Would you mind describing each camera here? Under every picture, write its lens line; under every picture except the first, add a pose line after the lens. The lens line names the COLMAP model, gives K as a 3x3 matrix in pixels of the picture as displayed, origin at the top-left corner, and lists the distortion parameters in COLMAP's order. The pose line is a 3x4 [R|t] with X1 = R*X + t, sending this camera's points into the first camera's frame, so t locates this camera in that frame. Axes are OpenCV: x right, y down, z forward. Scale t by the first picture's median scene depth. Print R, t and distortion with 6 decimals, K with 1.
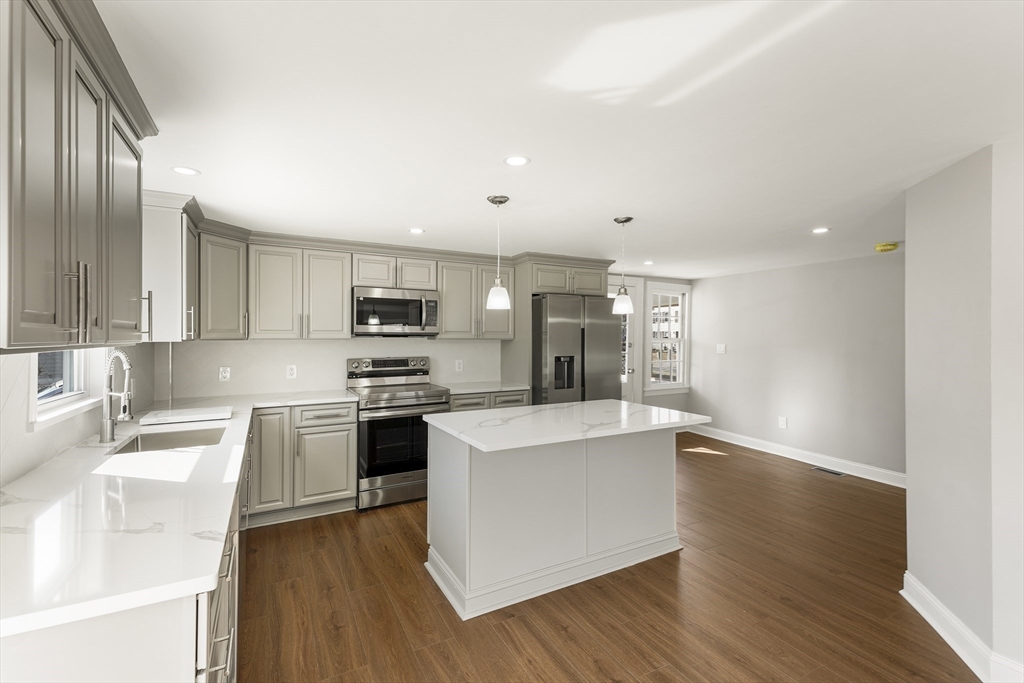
lens RADIAL K [[445.5, 0, 515.8], [0, 445.5, 335.5], [0, 0, 1]] dist [0.030741, -0.000193]
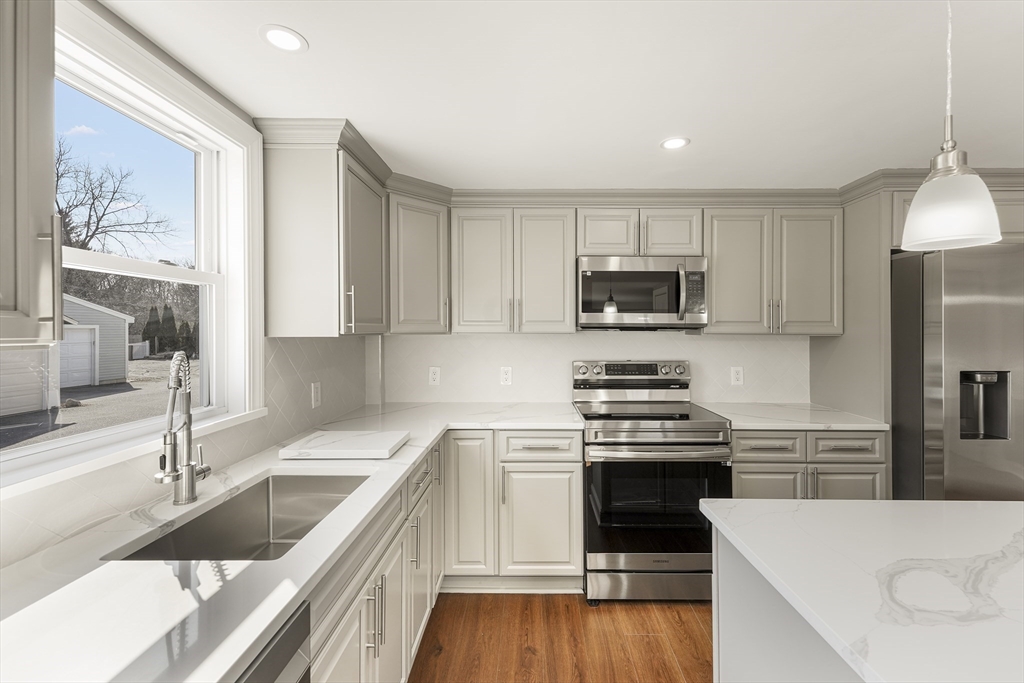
lens RADIAL K [[437.6, 0, 531.7], [0, 437.6, 327.6], [0, 0, 1]] dist [0.015888, -0.000441]
pose [[0.883424, -0.000493, -0.468574, -0.111948], [-0.001438, 0.999992, -0.003765, 0.001106], [0.468572, 0.004000, 0.883416, 0.370679]]
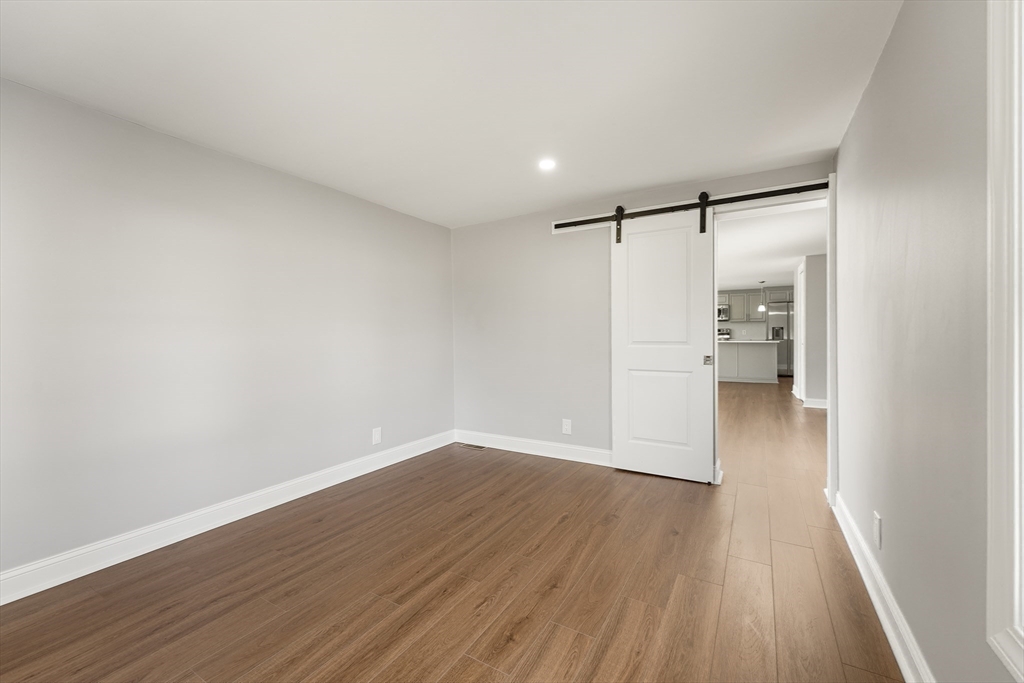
lens RADIAL K [[410.0, 0, 518.8], [0, 410.0, 336.3], [0, 0, 1]] dist [0.000765, -0.000381]
pose [[0.514309, 0.000493, -0.857605, 1.497438], [0.007267, 0.999961, 0.004933, 0.084687], [0.857574, -0.008769, 0.514285, -1.619779]]
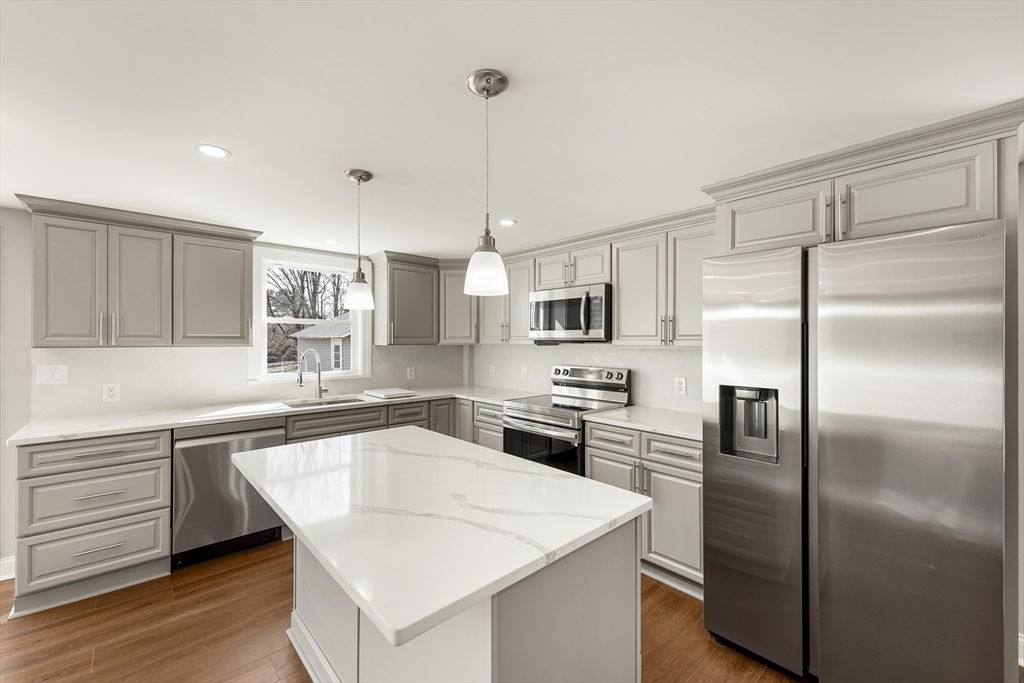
lens RADIAL K [[413.1, 0, 520.4], [0, 413.1, 340.0], [0, 0, 1]] dist [0.007498, -0.000043]
pose [[0.252207, -0.002191, -0.967671, 0.515548], [-0.000532, 0.999997, -0.002403, -0.001145], [0.967673, 0.001120, 0.252205, 0.734612]]
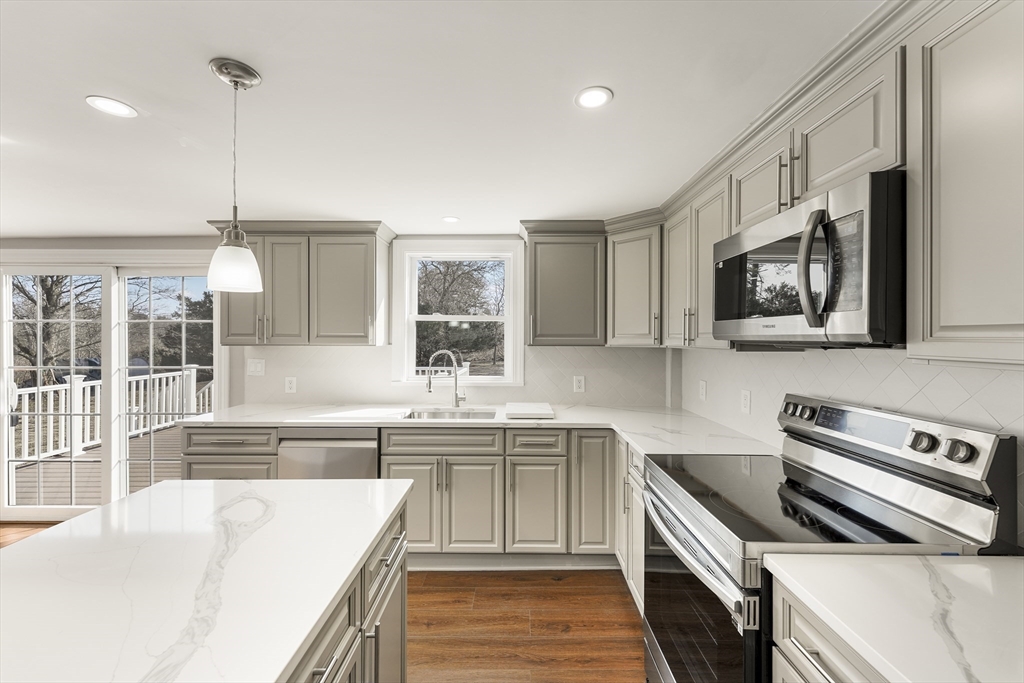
lens RADIAL K [[410.0, 0, 518.8], [0, 410.0, 336.3], [0, 0, 1]] dist [0.000765, -0.000381]
pose [[-0.482009, -0.007620, -0.876133, 0.140991], [-0.003907, 0.999971, -0.006548, -0.003401], [0.876158, 0.000267, -0.482024, 1.010790]]
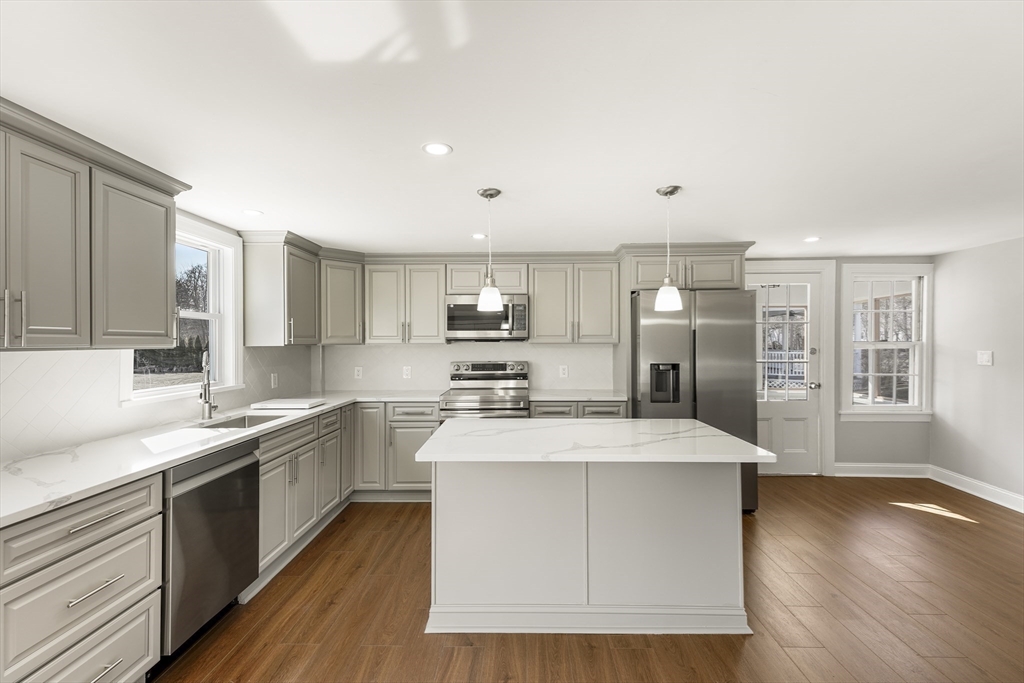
lens RADIAL K [[447.0, 0, 518.2], [0, 447.0, 341.5], [0, 0, 1]] dist [0.031323, 0.000054]
pose [[0.871163, -0.005592, -0.490963, 0.314287], [0.006240, 0.999980, -0.000316, 0.003685], [0.490955, -0.002788, 0.871181, 0.145256]]
